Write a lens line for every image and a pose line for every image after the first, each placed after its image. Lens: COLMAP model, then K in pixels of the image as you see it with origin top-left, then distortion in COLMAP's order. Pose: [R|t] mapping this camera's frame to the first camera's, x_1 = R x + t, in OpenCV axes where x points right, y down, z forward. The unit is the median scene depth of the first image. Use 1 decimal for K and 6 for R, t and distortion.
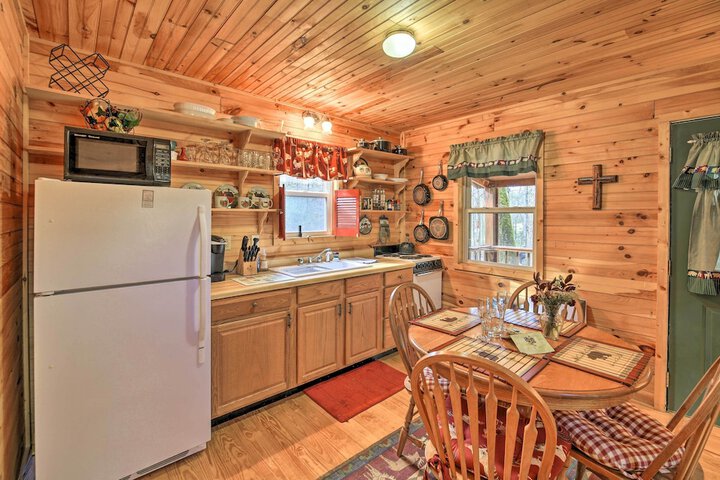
lens RADIAL K [[324.5, 0, 351.8], [0, 324.5, 215.0], [0, 0, 1]] dist [-0.007796, -0.003093]
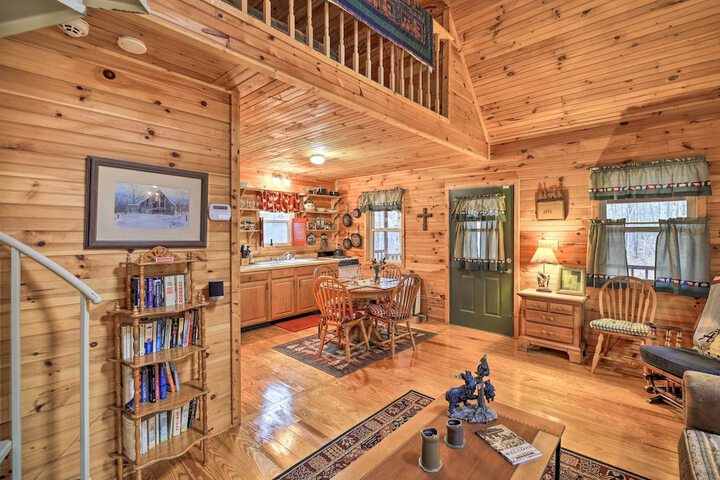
lens RADIAL K [[324.5, 0, 361.0], [0, 324.5, 231.7], [0, 0, 1]] dist [-0.007796, -0.003093]
pose [[0.992132, -0.002999, 0.125157, 0.101202], [0.002148, 0.999974, 0.006931, -0.019359], [-0.125175, -0.006607, 0.992113, -0.804497]]
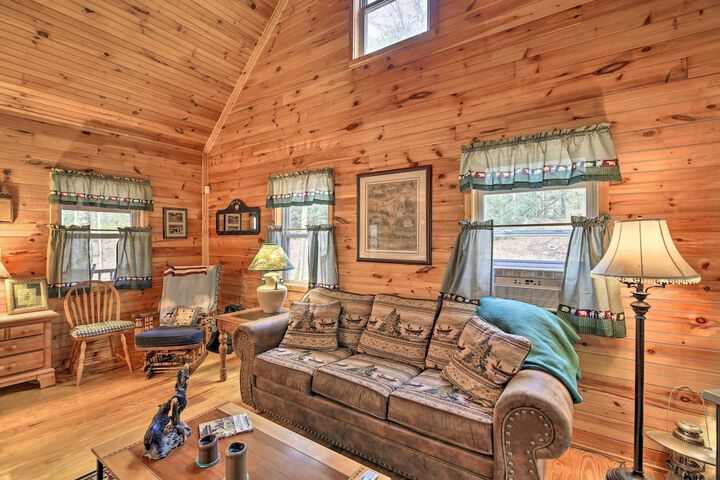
lens RADIAL K [[308.4, 0, 349.6], [0, 308.4, 235.8], [0, 0, 1]] dist [-0.007304, -0.002705]
pose [[-0.258366, 0.008296, 0.966012, -0.167985], [-0.008384, 0.999906, -0.010829, -0.012347], [-0.966011, -0.010897, -0.258272, -0.415249]]
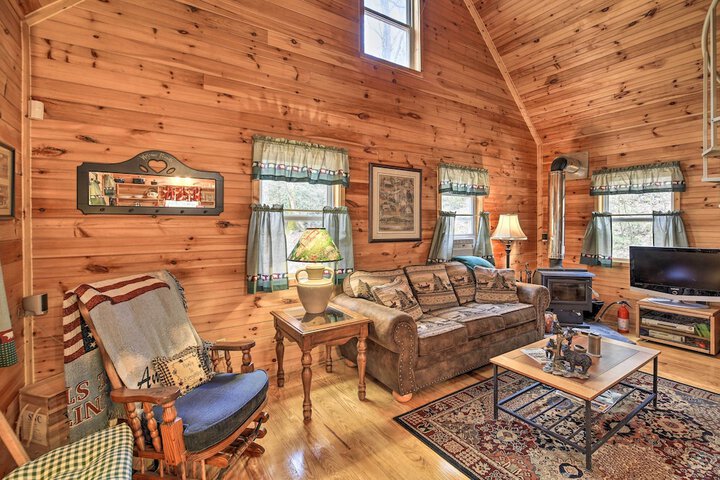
lens RADIAL K [[324.5, 0, 368.3], [0, 324.5, 223.5], [0, 0, 1]] dist [-0.007796, -0.003093]
pose [[-0.991042, -0.002670, 0.133525, 0.693105], [-0.003605, 0.999971, -0.006767, -0.000760], [-0.133503, -0.007188, -0.991022, 0.488313]]
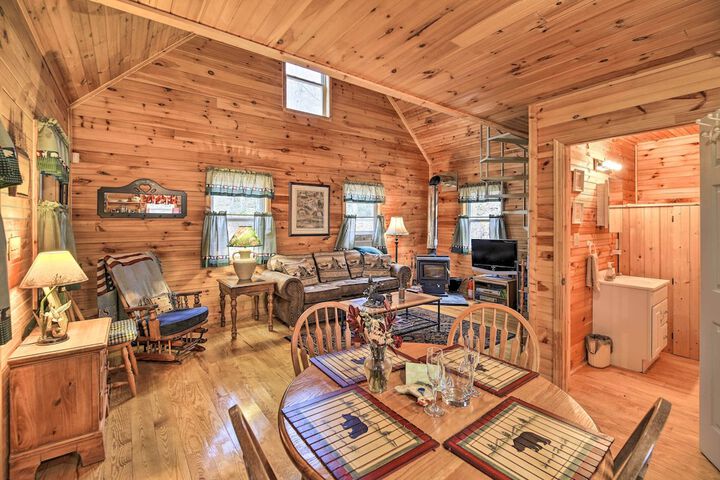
lens RADIAL K [[308.4, 0, 346.4], [0, 308.4, 219.8], [0, 0, 1]] dist [-0.007304, -0.002705]
pose [[-0.993555, -0.002184, 0.113329, 0.346914], [-0.004090, 0.999854, -0.016588, -0.000823], [-0.113276, -0.016945, -0.993419, 0.933980]]
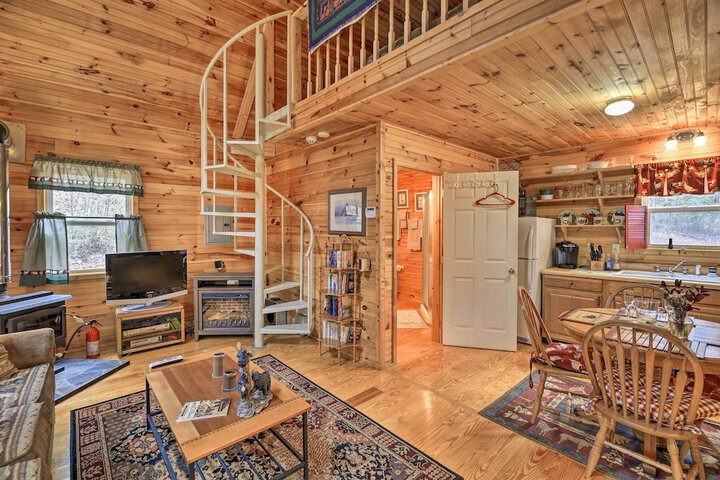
lens RADIAL K [[324.5, 0, 357.7], [0, 324.5, 234.3], [0, 0, 1]] dist [-0.007796, -0.003093]
pose [[0.011446, 0.016736, -0.999794, 0.949943], [0.004532, 0.999849, 0.016789, -0.005315], [0.999924, -0.004724, 0.011368, -0.078558]]
